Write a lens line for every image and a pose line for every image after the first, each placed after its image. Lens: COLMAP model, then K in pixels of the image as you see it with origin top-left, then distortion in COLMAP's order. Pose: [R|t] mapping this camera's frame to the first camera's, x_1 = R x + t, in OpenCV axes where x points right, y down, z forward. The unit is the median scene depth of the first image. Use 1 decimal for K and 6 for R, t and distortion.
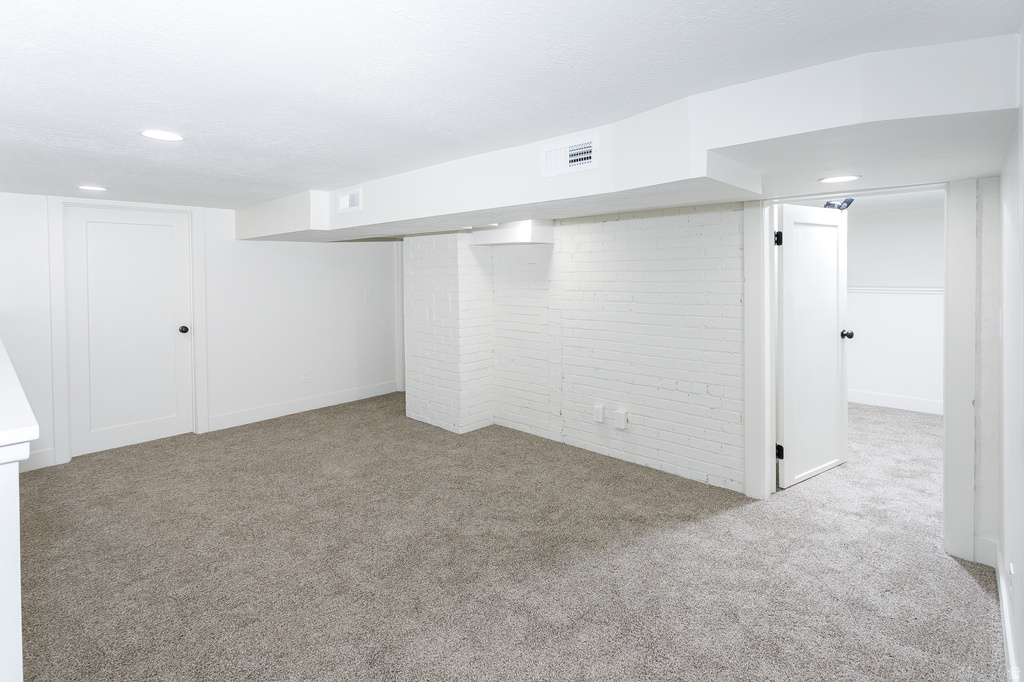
lens RADIAL K [[497.9, 0, 513.8], [0, 497.9, 336.4], [0, 0, 1]] dist [-0.051089, 0.000017]
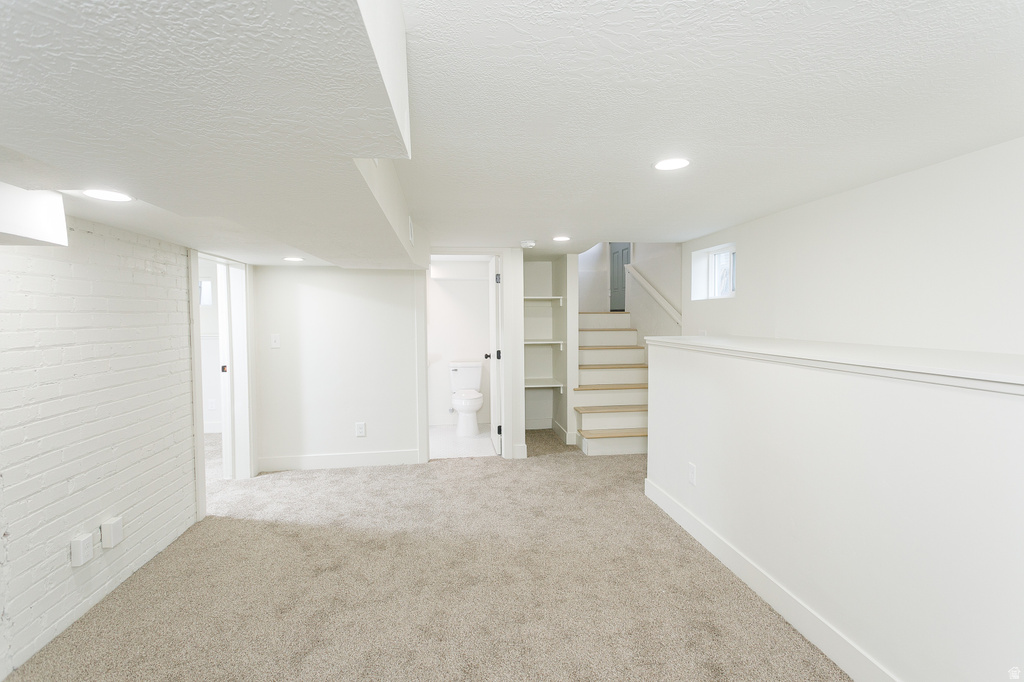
lens RADIAL K [[497.9, 0, 513.8], [0, 497.9, 336.4], [0, 0, 1]] dist [-0.051089, 0.000017]
pose [[-0.792546, 0.013519, 0.609662, -0.798697], [0.123084, 0.982724, 0.138215, -0.151142], [-0.597261, 0.184581, -0.780518, 1.488879]]
